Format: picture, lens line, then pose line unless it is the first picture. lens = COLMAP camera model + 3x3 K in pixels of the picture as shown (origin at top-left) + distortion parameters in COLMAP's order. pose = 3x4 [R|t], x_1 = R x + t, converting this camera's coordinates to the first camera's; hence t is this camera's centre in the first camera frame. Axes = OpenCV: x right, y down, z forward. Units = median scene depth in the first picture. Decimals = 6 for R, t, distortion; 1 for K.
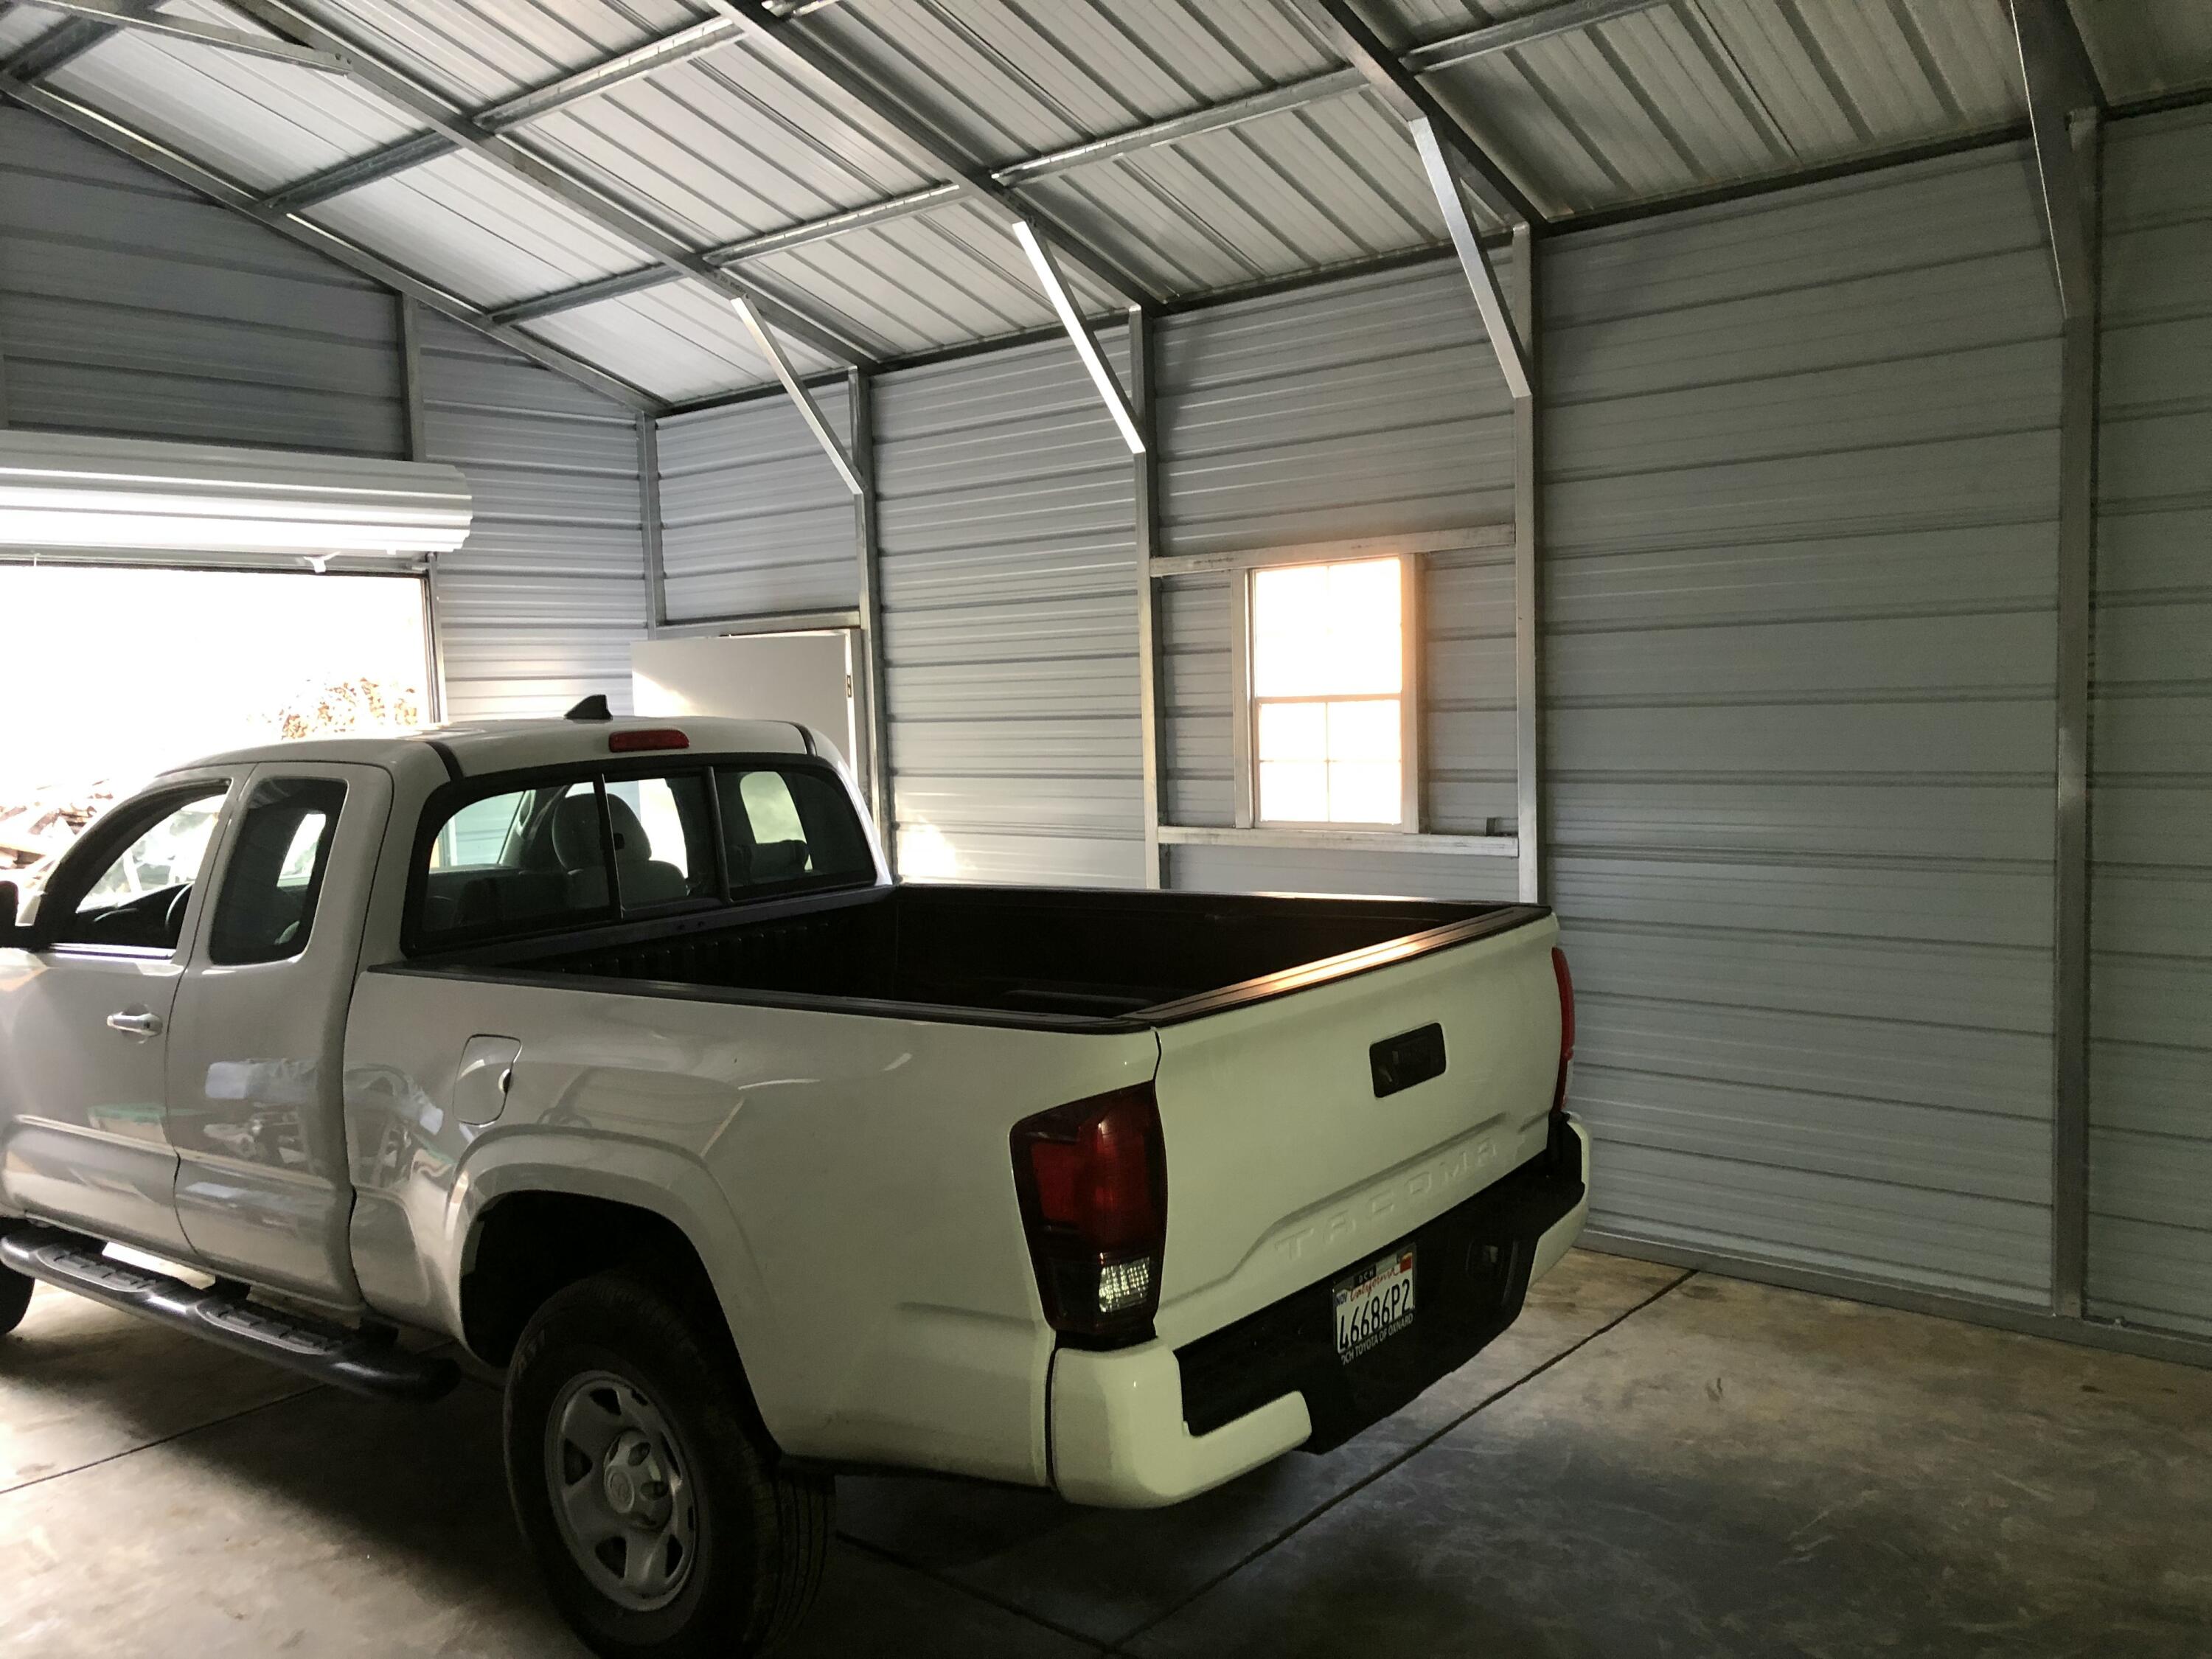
lens RADIAL K [[1799.9, 0, 1112.1], [0, 1799.9, 839.3], [0, 0, 1]] dist [0.000636, 0.002549]
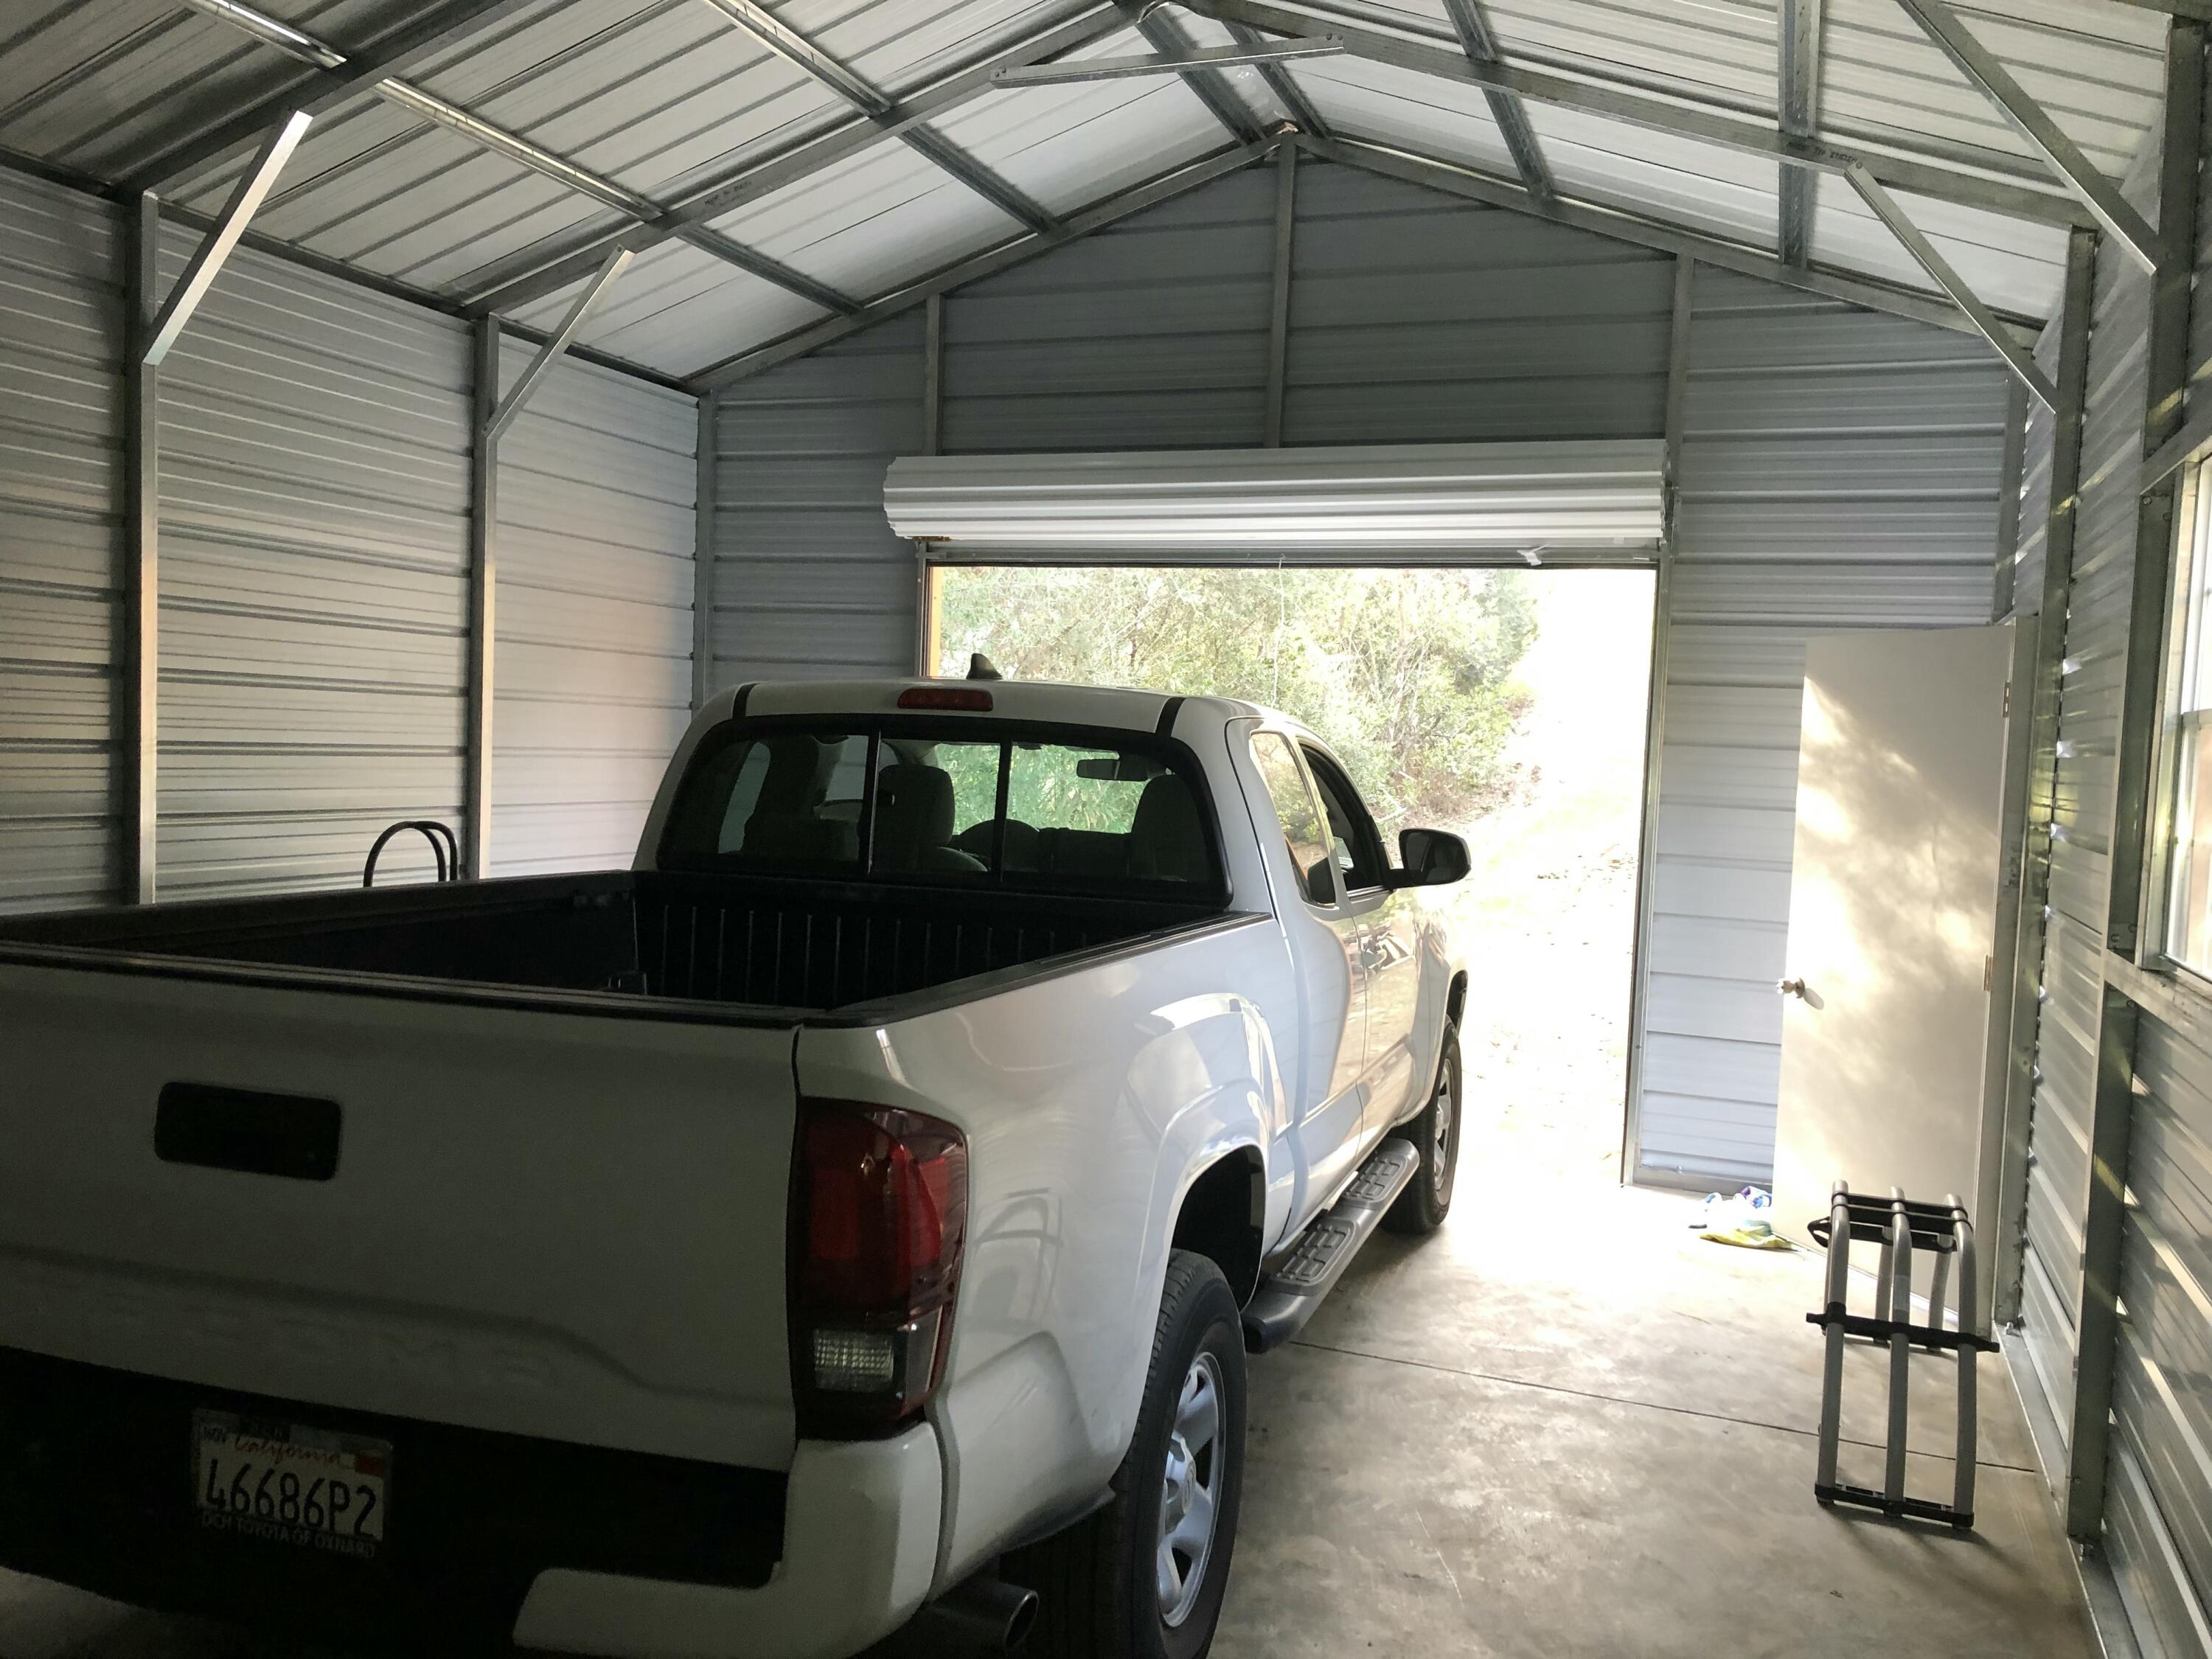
lens RADIAL K [[1799.9, 0, 1116.7], [0, 1799.9, 824.2], [0, 0, 1]] dist [0.000636, 0.002549]
pose [[0.346075, 0.088050, -0.934066, 0.648979], [-0.125646, 0.990968, 0.046861, -0.046063], [0.929755, 0.101144, 0.354012, 0.761110]]
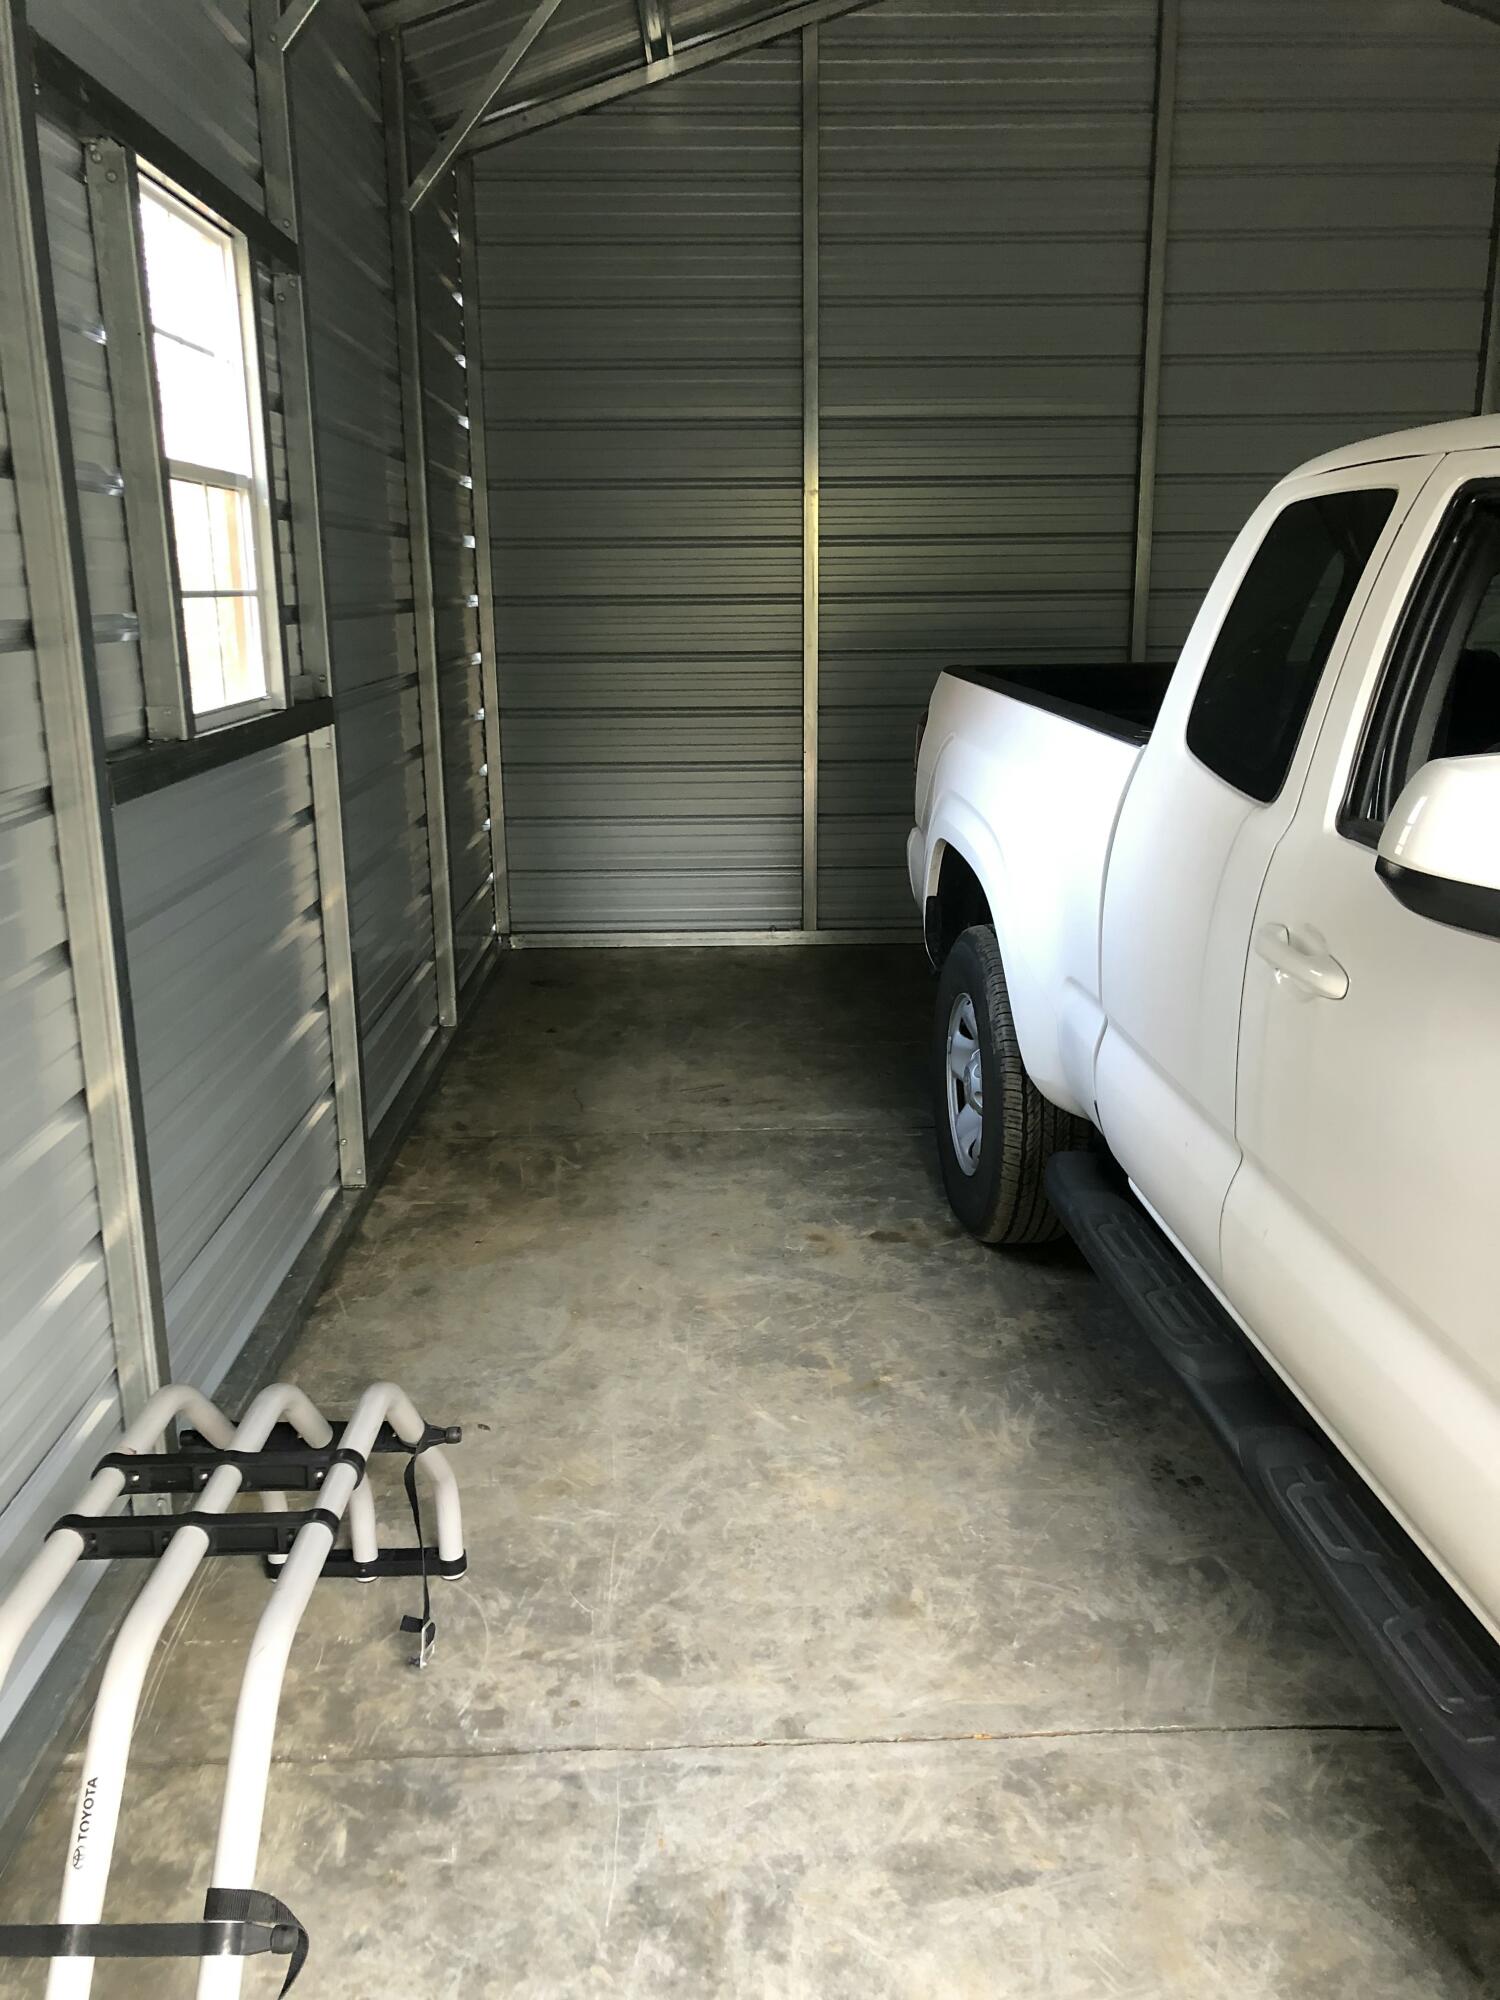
lens RADIAL K [[1627.4, 0, 750.4], [0, 1627.4, 996.3], [0, 0, 1]] dist [0.000636, 0.002549]
pose [[-0.666787, -0.150862, 0.729819, -0.520831], [0.087253, 0.956758, 0.277490, -0.073222], [-0.740123, 0.248706, -0.624791, 1.690842]]
